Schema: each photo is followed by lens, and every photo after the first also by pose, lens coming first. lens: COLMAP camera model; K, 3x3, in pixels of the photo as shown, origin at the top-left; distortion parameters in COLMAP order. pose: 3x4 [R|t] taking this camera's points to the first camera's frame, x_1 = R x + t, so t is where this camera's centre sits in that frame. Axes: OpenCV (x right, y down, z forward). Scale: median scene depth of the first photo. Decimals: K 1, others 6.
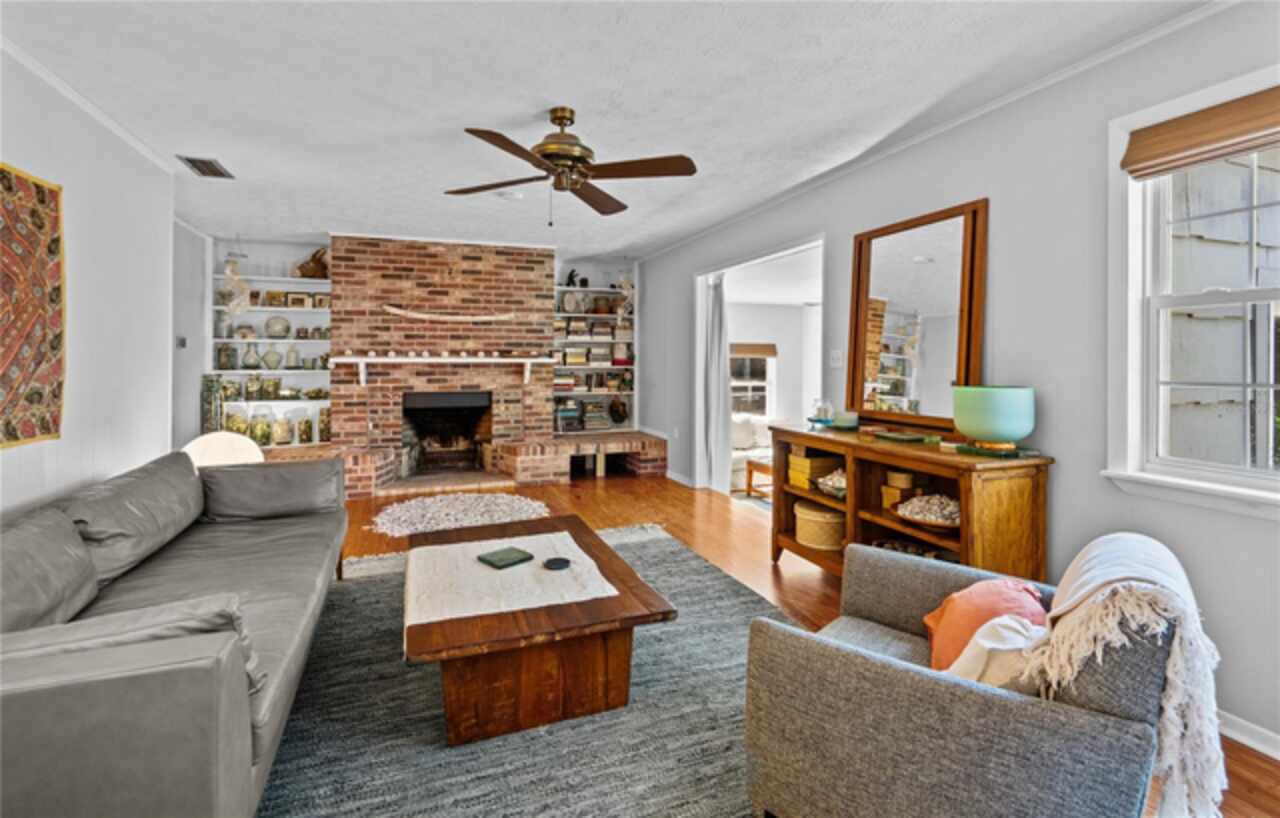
lens RADIAL K [[589.4, 0, 629.5], [0, 589.4, 353.1], [0, 0, 1]] dist [-0.012432, 0.022579]
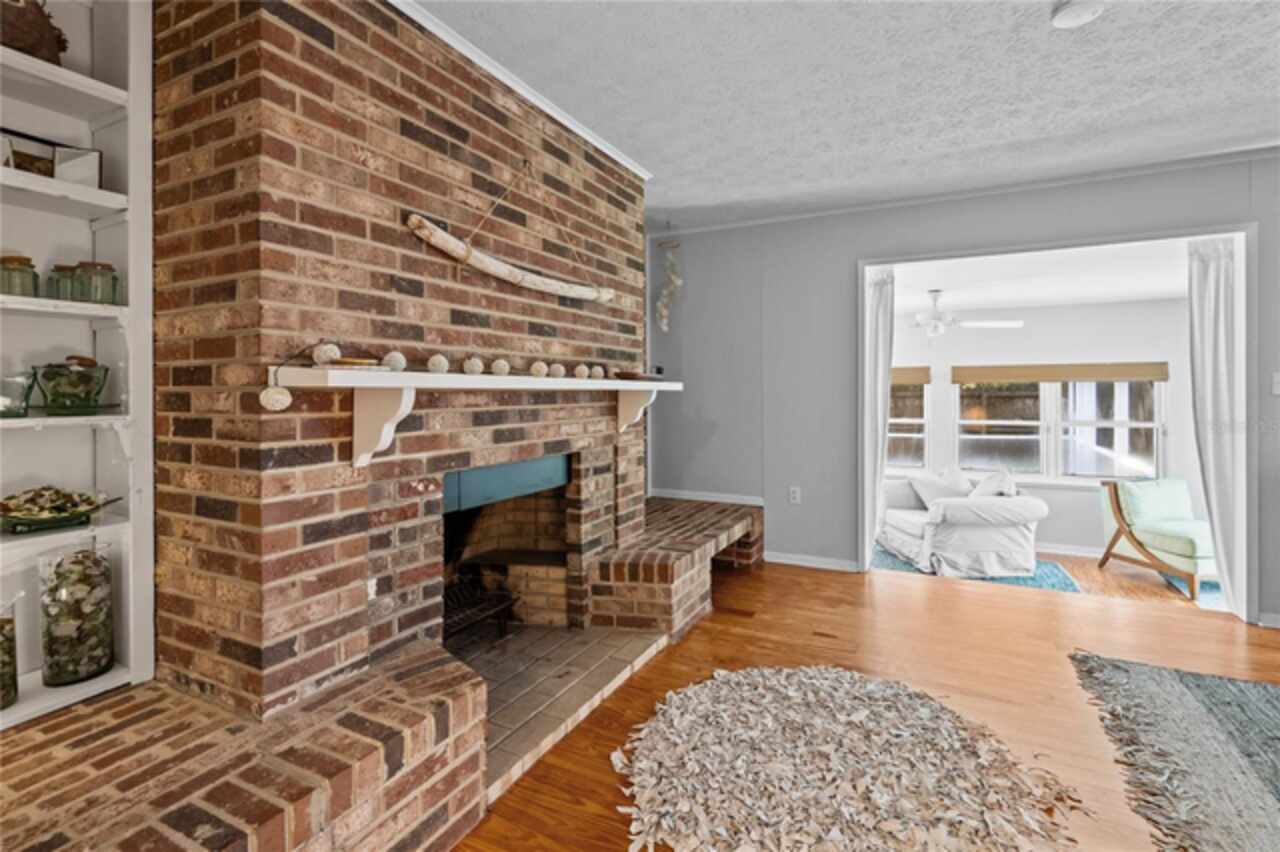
lens RADIAL K [[592.5, 0, 643.5], [0, 592.5, 391.2], [0, 0, 1]] dist [-0.000034, 0.000212]
pose [[0.735115, -0.000192, 0.677942, -0.526057], [-0.005997, 0.999959, 0.006787, 0.013757], [-0.677915, -0.009055, 0.735084, 0.638962]]
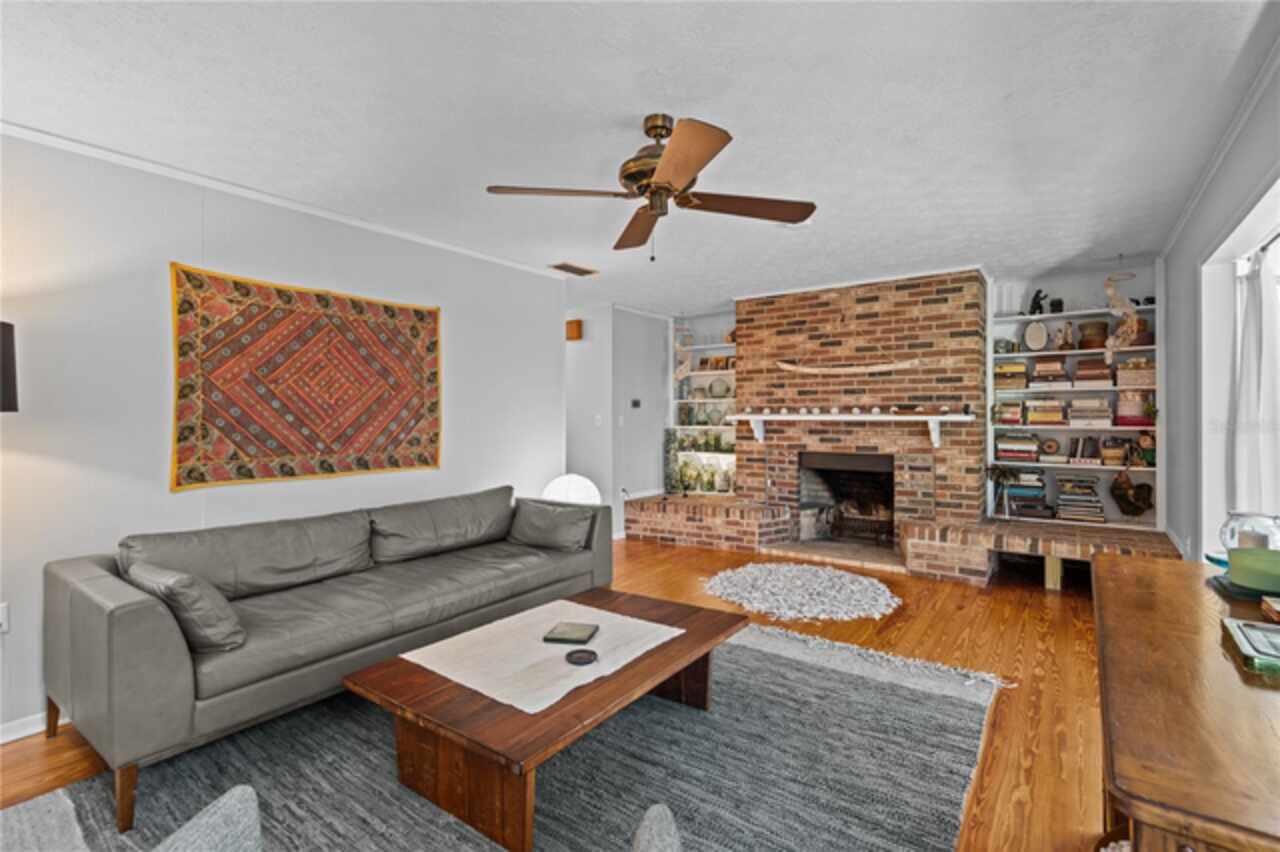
lens RADIAL K [[588.7, 0, 646.1], [0, 588.7, 410.8], [0, 0, 1]] dist [-0.003641, -0.000225]
pose [[0.558043, -0.007954, -0.829774, 0.269159], [0.011200, 0.999935, -0.002053, 0.000107], [0.829737, -0.008147, 0.558095, 0.251331]]
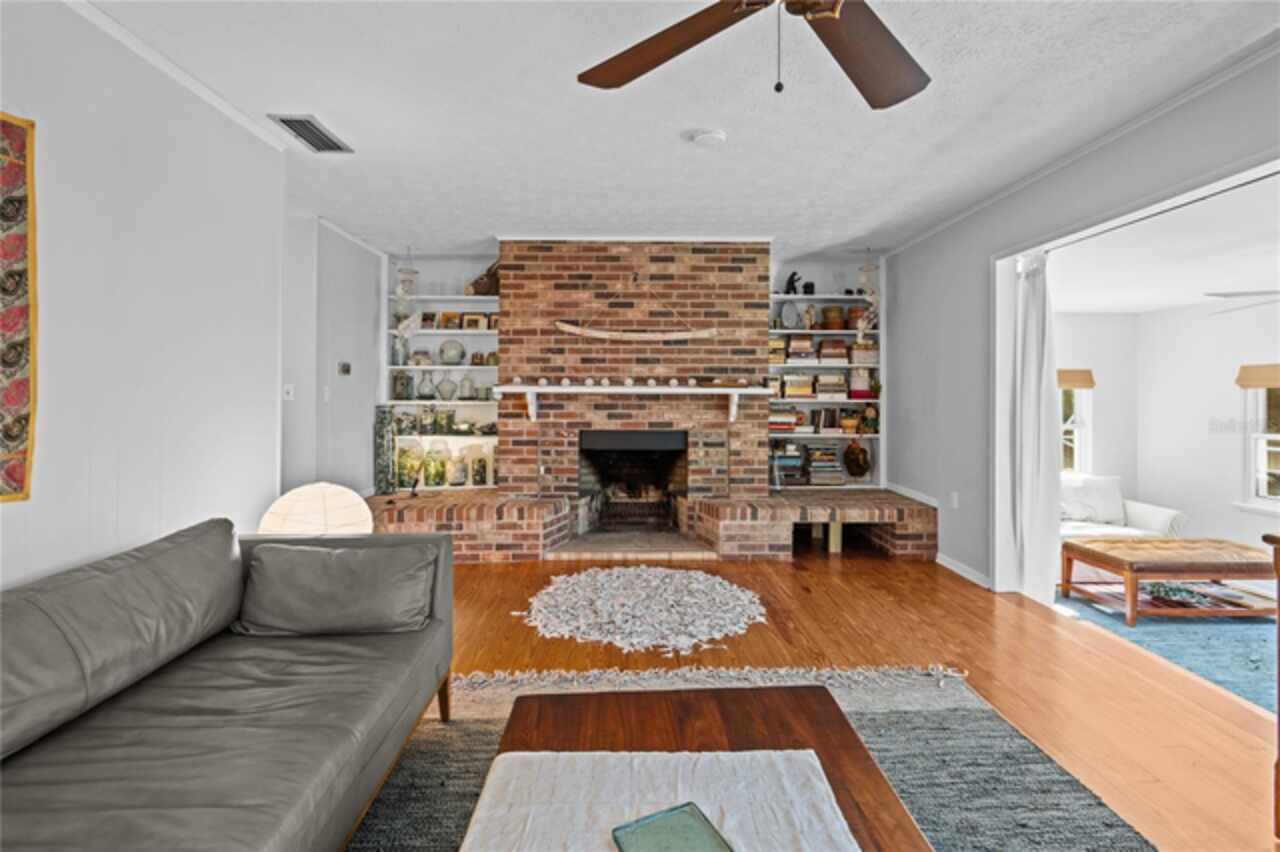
lens RADIAL K [[590.6, 0, 638.3], [0, 590.6, 387.2], [0, 0, 1]] dist [-0.004472, 0.000353]
pose [[0.944094, 0.000856, -0.329675, -0.041223], [-0.000628, 0.999999, 0.000796, 0.007412], [0.329675, -0.000545, 0.944094, 0.256897]]
